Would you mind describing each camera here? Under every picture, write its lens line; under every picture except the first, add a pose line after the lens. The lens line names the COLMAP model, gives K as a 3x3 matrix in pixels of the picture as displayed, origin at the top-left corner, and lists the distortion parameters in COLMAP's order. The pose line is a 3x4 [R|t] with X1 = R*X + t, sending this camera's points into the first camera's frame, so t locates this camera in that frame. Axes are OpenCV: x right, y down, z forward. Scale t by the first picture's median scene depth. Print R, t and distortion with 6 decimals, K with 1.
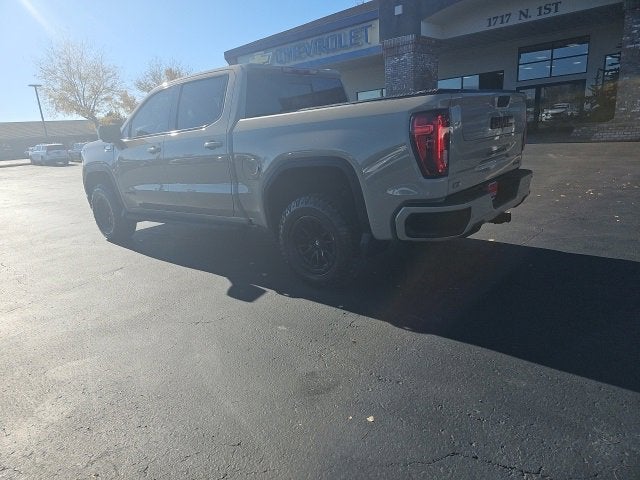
lens RADIAL K [[431.9, 0, 311.2], [0, 431.9, 241.3], [0, 0, 1]] dist [0.061671, -0.051983]
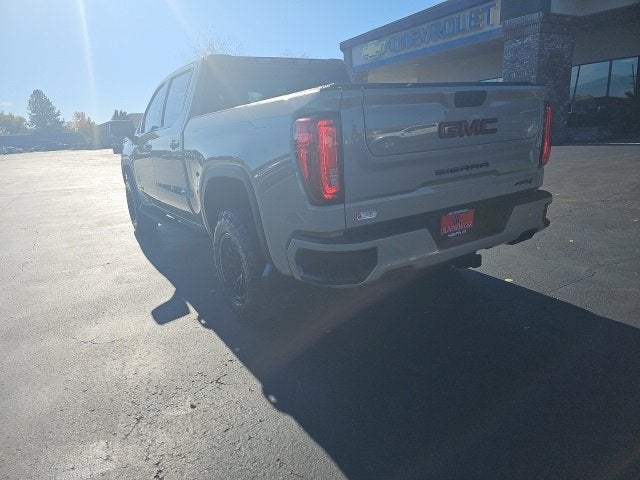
lens RADIAL K [[428.4, 0, 309.1], [0, 428.4, 238.9], [0, 0, 1]] dist [0.060718, -0.043936]
pose [[0.954544, 0.089932, -0.284181, 0.084561], [-0.084951, 0.995939, 0.029830, -0.019244], [0.285709, -0.004333, 0.958307, 0.052587]]
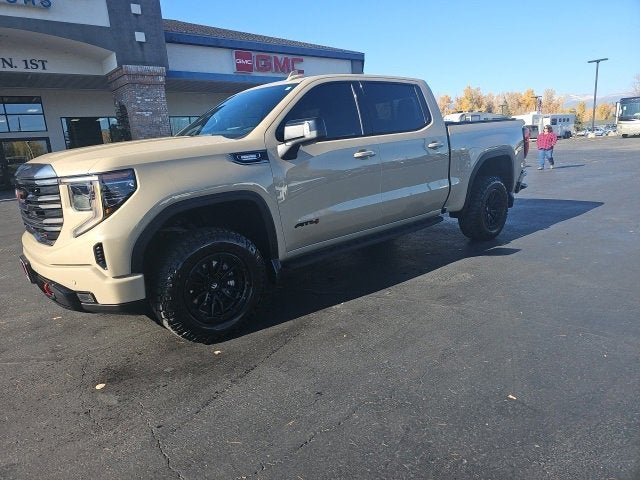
lens RADIAL K [[424.1, 0, 317.4], [0, 424.1, 232.4], [0, 0, 1]] dist [0.063103, -0.049192]
pose [[0.153878, -0.133969, 0.978966, -0.351556], [0.299606, 0.950448, 0.082973, -0.049907], [-0.941572, 0.280536, 0.186391, 0.296041]]
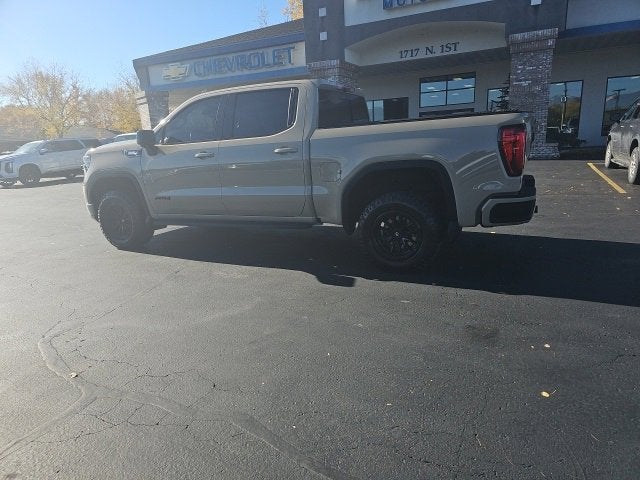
lens RADIAL K [[432.3, 0, 326.0], [0, 432.3, 240.5], [0, 0, 1]] dist [0.065415, -0.058367]
pose [[0.960643, -0.035611, 0.275492, -0.113457], [0.046220, 0.998415, -0.032112, 0.011459], [-0.273912, 0.043581, 0.960767, -0.018214]]
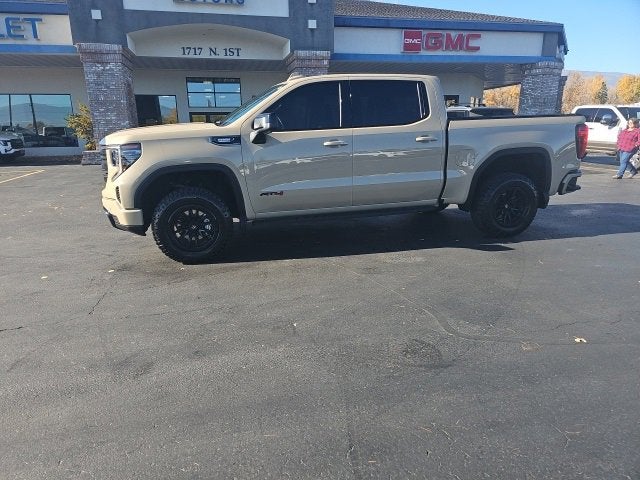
lens RADIAL K [[427.3, 0, 318.5], [0, 427.3, 241.5], [0, 0, 1]] dist [0.057798, -0.043841]
pose [[0.564293, -0.139695, 0.813670, -0.360520], [0.179881, 0.982705, 0.043966, -0.013415], [-0.805740, 0.121554, 0.579662, 0.152685]]
